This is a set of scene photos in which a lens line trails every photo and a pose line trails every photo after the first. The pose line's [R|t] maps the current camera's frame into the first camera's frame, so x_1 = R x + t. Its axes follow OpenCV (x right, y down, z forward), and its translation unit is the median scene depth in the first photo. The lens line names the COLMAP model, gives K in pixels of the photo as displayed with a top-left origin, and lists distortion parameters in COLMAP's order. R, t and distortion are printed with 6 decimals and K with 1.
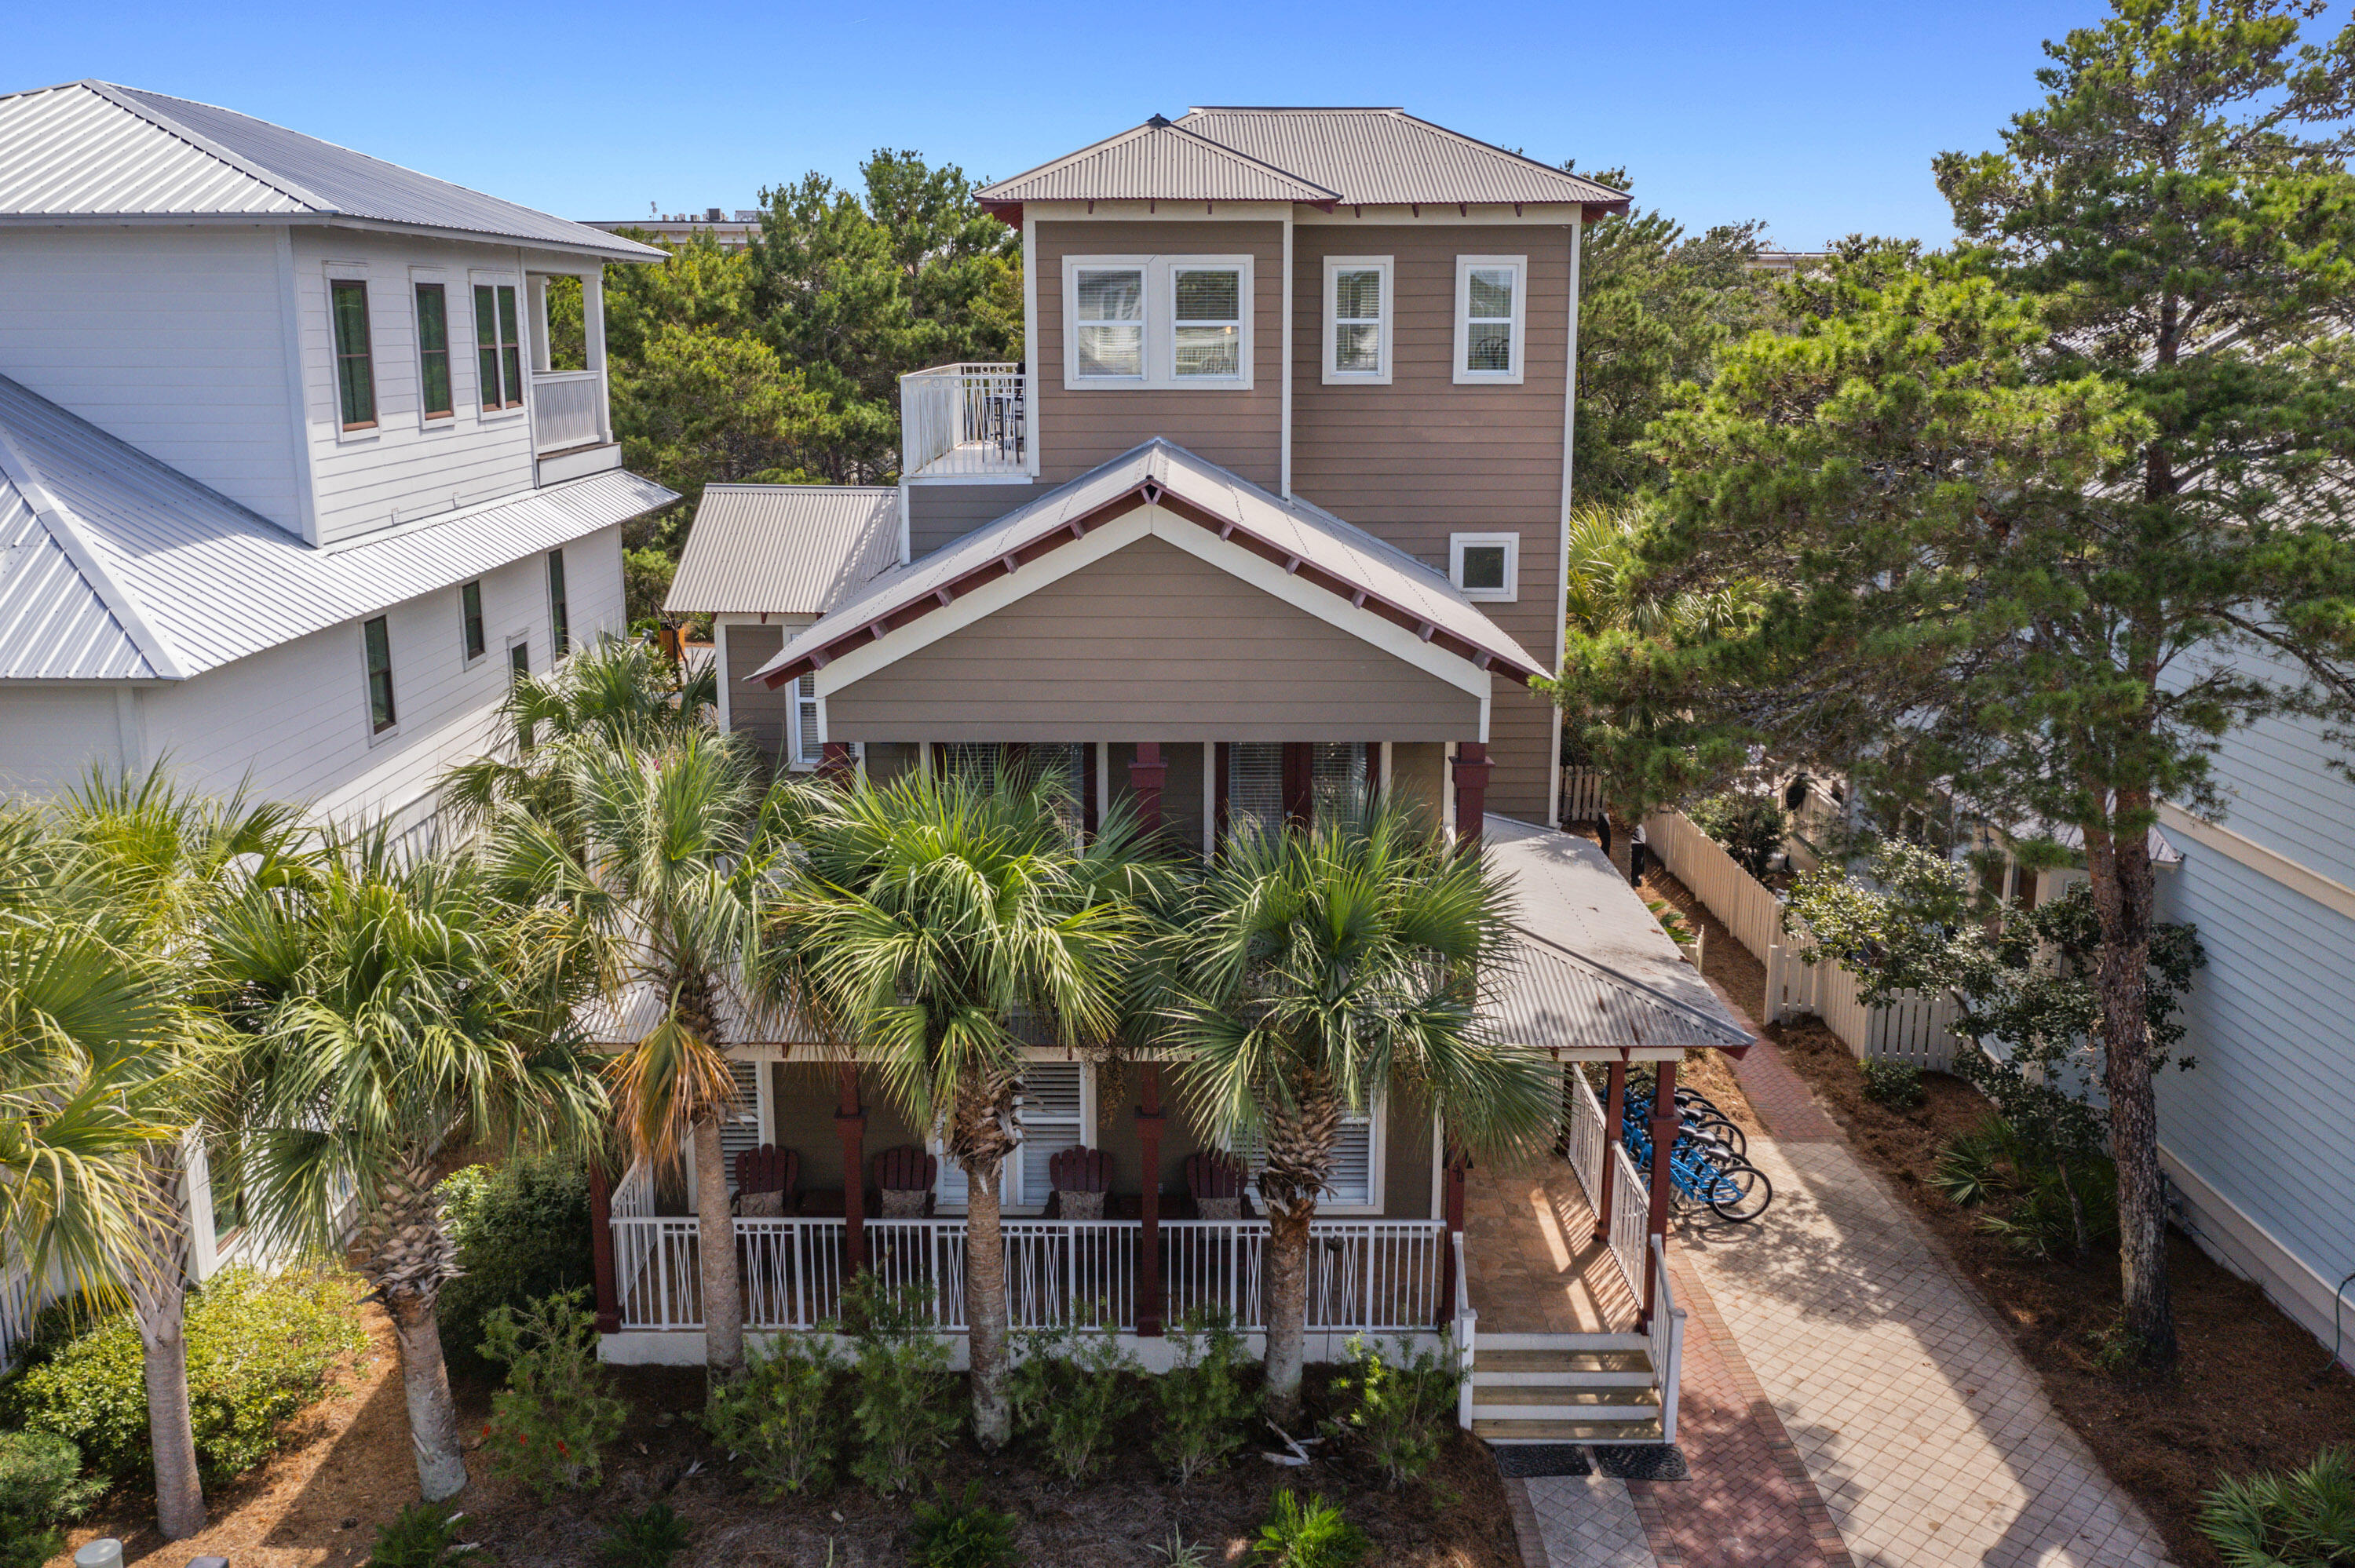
lens RADIAL K [[1918.6, 0, 1177.5], [0, 1918.6, 784.0], [0, 0, 1]] dist [0.002601, 0.003735]
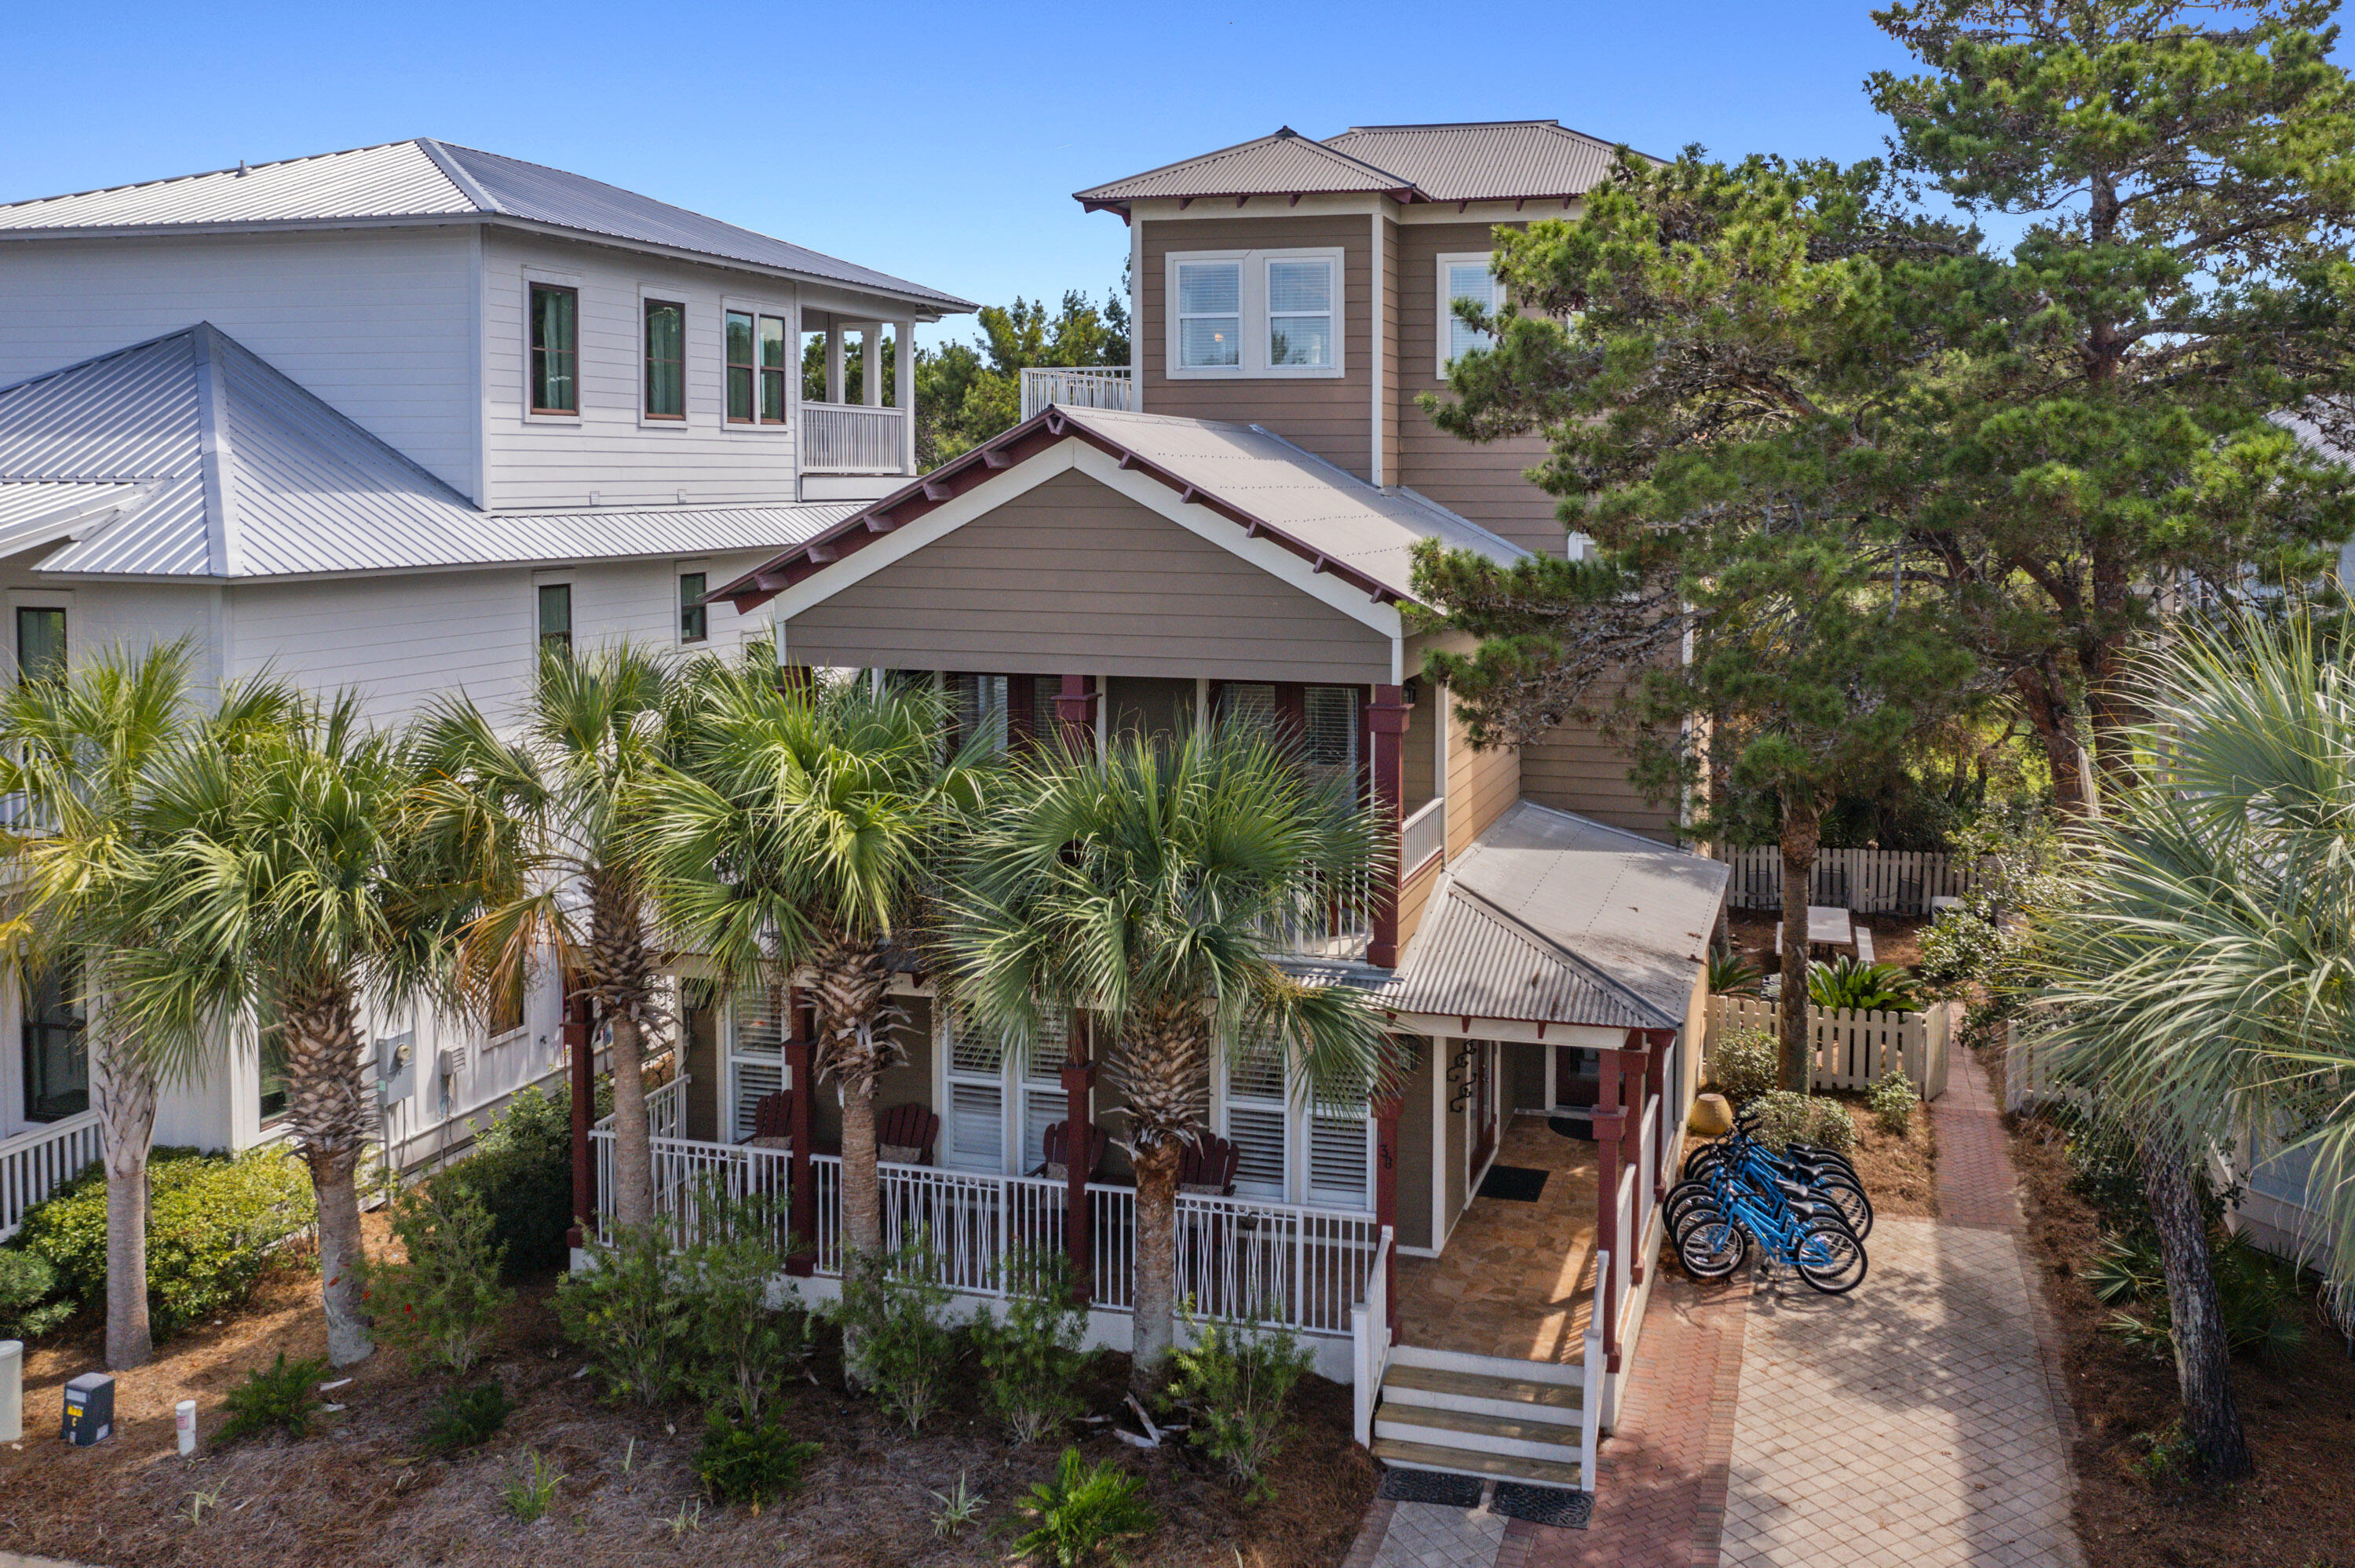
lens RADIAL K [[1962.3, 0, 1329.0], [0, 1962.3, 614.0], [0, 0, 1]] dist [-0.001514, 0.012433]
pose [[0.966337, 0.020526, -0.256461, 0.353459], [-0.062896, 0.985414, -0.158122, 0.094459], [0.249474, 0.168930, 0.953533, 0.044921]]
